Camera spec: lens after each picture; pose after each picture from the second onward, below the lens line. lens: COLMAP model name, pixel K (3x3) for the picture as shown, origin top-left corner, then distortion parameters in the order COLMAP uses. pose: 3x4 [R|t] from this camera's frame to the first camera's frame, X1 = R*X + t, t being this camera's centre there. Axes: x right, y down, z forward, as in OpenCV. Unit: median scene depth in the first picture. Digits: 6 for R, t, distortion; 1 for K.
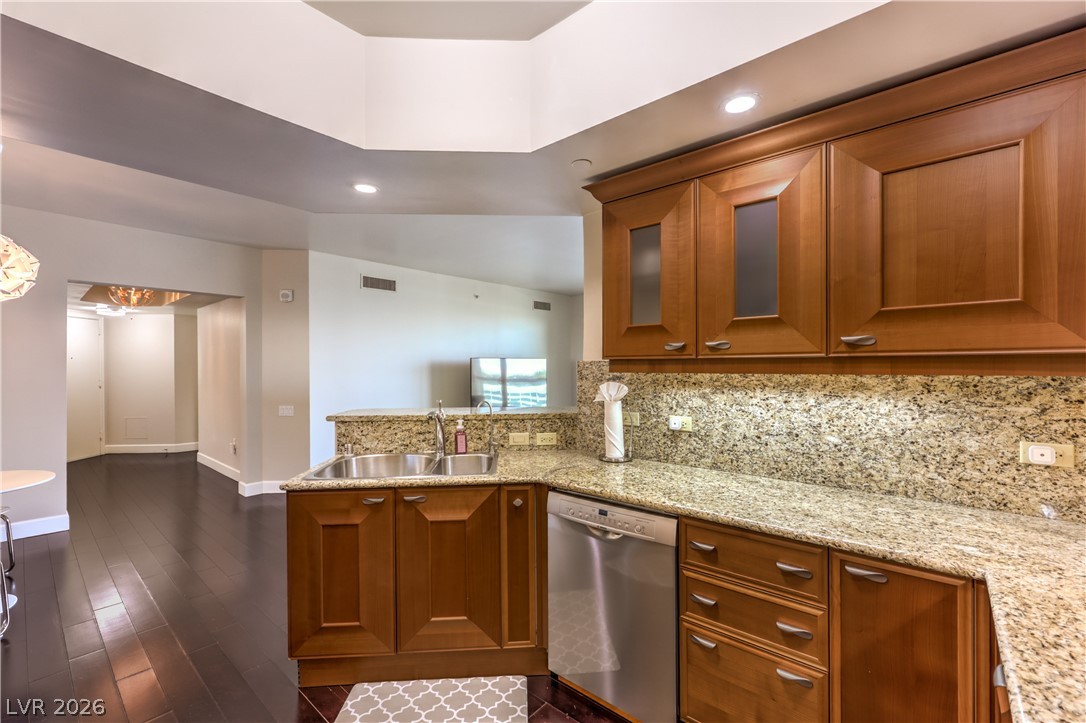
lens RADIAL K [[446.5, 0, 538.0], [0, 446.5, 362.9], [0, 0, 1]] dist [0.002887, -0.000310]
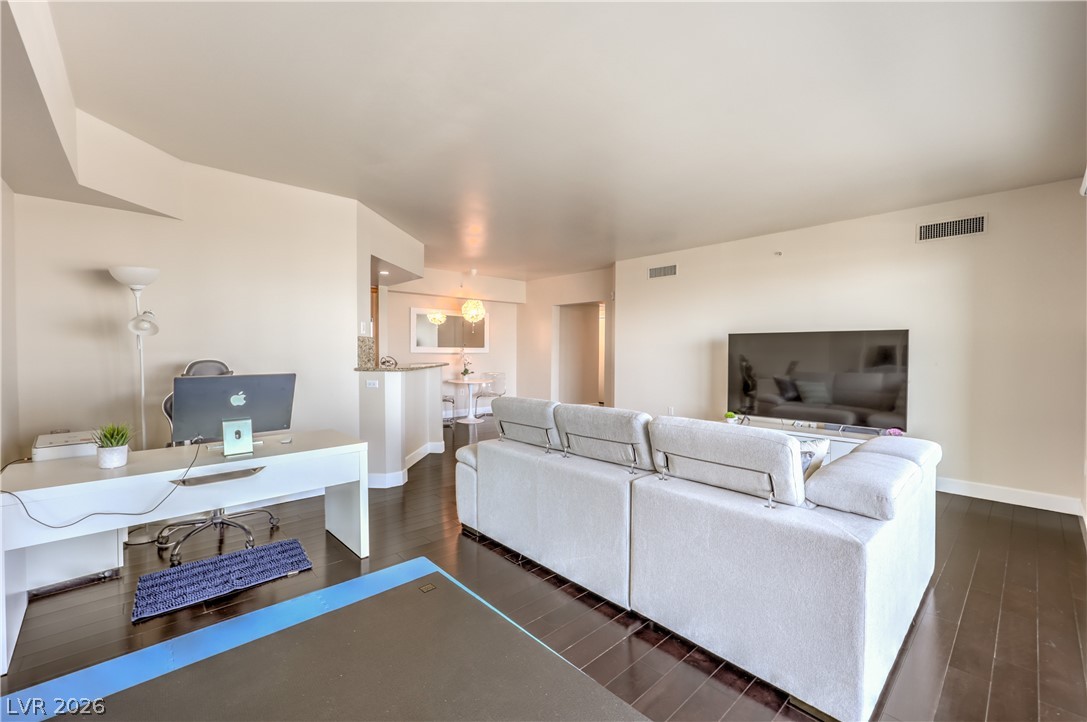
lens RADIAL K [[446.9, 0, 542.3], [0, 446.9, 359.2], [0, 0, 1]] dist [0.002887, -0.000310]
pose [[-0.096605, 0.019774, -0.995126, 0.756548], [-0.002285, 0.999796, 0.020089, 0.006828], [0.995320, 0.004215, -0.096540, 0.849678]]
